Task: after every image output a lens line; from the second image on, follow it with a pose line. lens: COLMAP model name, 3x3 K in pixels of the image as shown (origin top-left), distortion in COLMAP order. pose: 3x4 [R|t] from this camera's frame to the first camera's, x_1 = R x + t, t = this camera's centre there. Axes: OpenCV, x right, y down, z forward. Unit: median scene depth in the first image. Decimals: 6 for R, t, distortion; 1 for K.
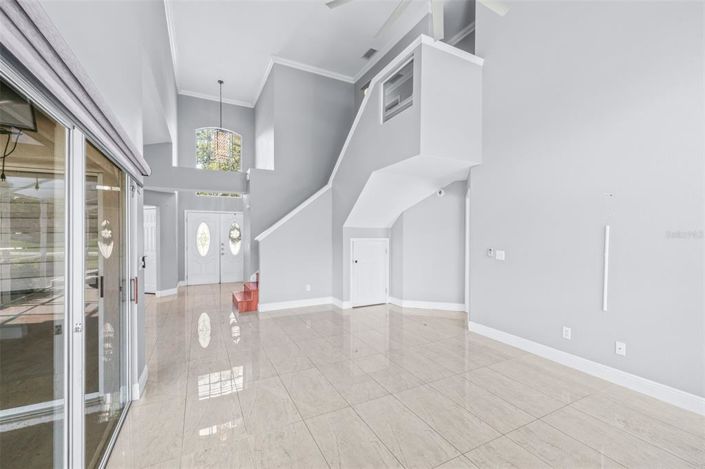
lens RADIAL K [[305.3, 0, 354.1], [0, 305.3, 235.0], [0, 0, 1]] dist [-0.003470, -0.000610]
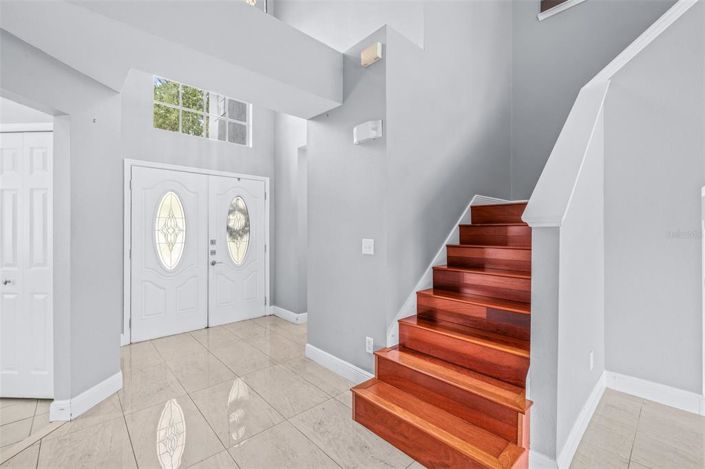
lens RADIAL K [[305.3, 0, 350.5], [0, 305.3, 236.2], [0, 0, 1]] dist [-0.003470, -0.000610]
pose [[0.962679, 0.011461, 0.270404, -0.347522], [-0.015054, 0.999824, 0.011218, 0.012414], [-0.270227, -0.014870, 0.962682, 0.488780]]
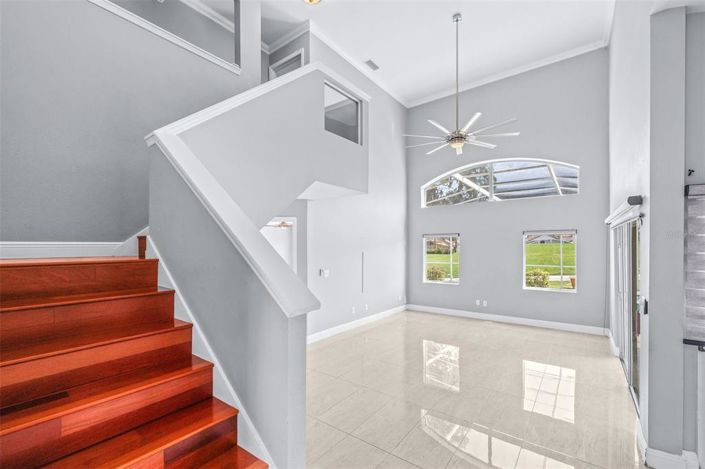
lens RADIAL K [[305.3, 0, 346.8], [0, 305.3, 245.6], [0, 0, 1]] dist [-0.003470, -0.000610]
pose [[-0.432904, -0.000413, 0.901440, -1.416415], [0.000823, 0.999999, 0.000854, -0.106776], [-0.901440, 0.001112, -0.432903, 2.724515]]
